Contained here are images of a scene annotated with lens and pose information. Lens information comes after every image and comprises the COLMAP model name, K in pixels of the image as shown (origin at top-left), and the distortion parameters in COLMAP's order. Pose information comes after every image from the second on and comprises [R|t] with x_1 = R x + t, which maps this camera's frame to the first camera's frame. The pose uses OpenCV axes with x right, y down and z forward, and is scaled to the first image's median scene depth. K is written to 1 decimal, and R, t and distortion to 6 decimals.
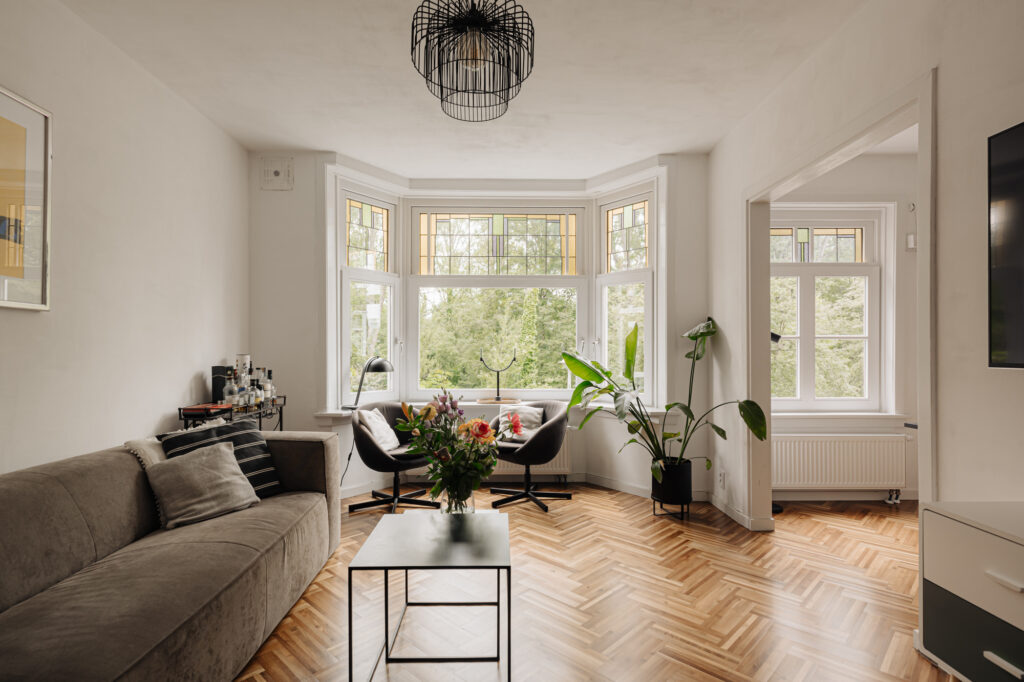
lens RADIAL K [[520.5, 0, 505.7], [0, 520.5, 348.6], [0, 0, 1]] dist [0.007455, 0.001374]
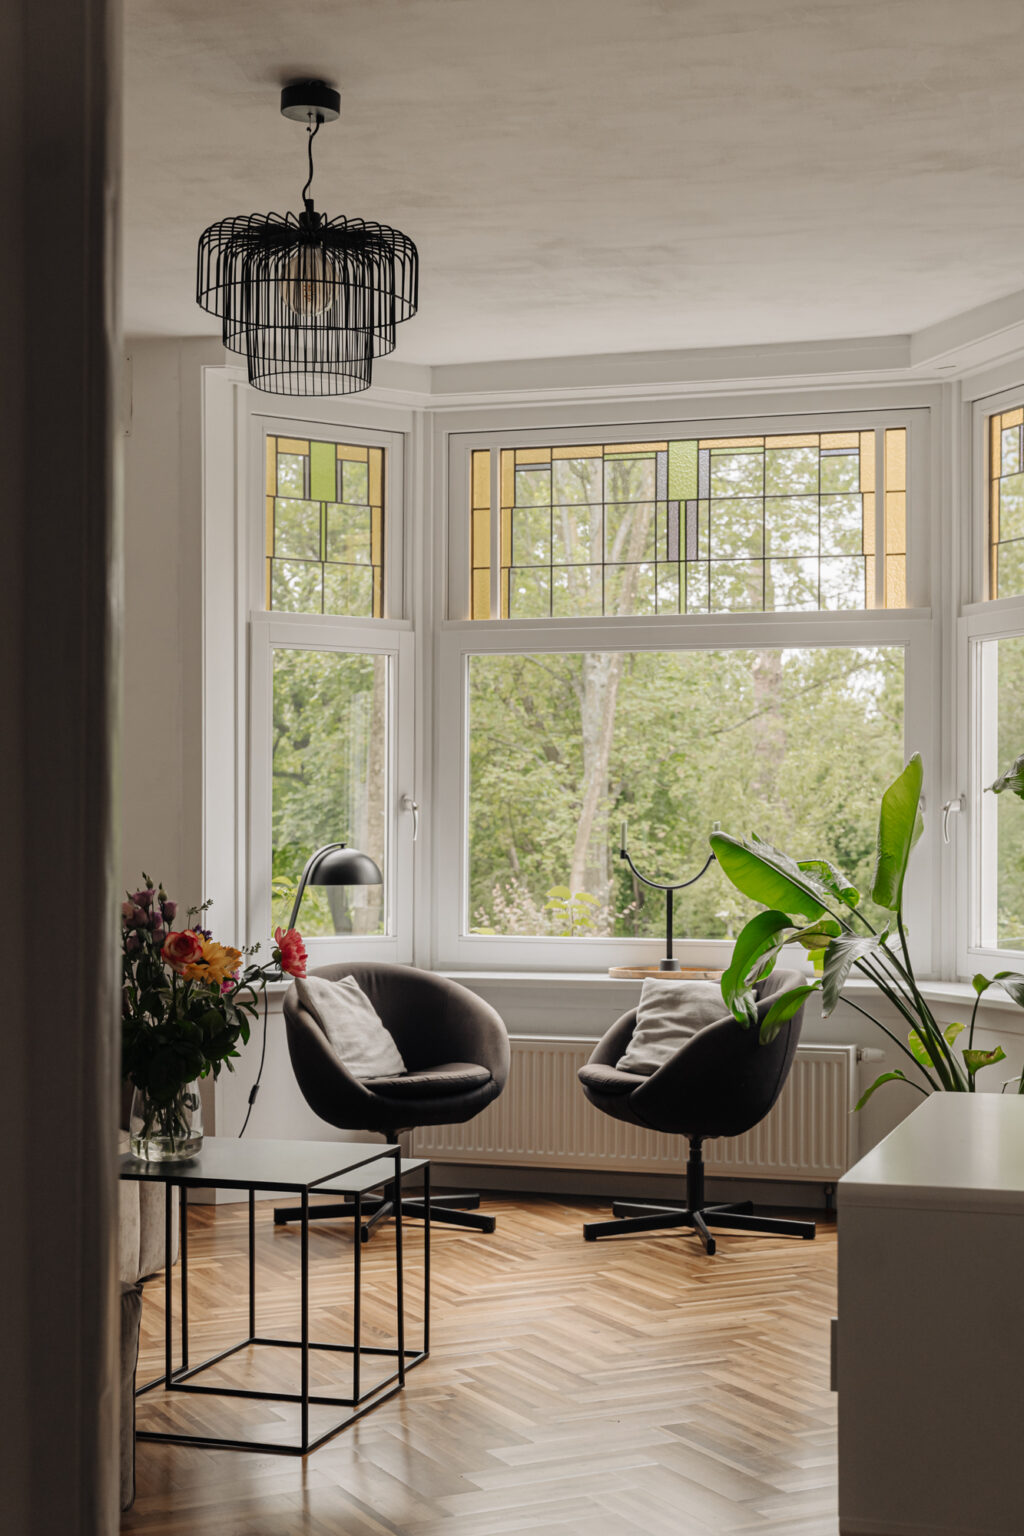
lens RADIAL K [[2298.1, 0, 500.1], [0, 2298.1, 783.7], [0, 0, 1]] dist [-0.027988, 0.000000]
pose [[0.945338, -0.005096, -0.326051, 0.474153], [-0.000739, 0.999842, -0.017770, -0.000197], [0.326090, 0.017040, 0.945185, -0.629909]]
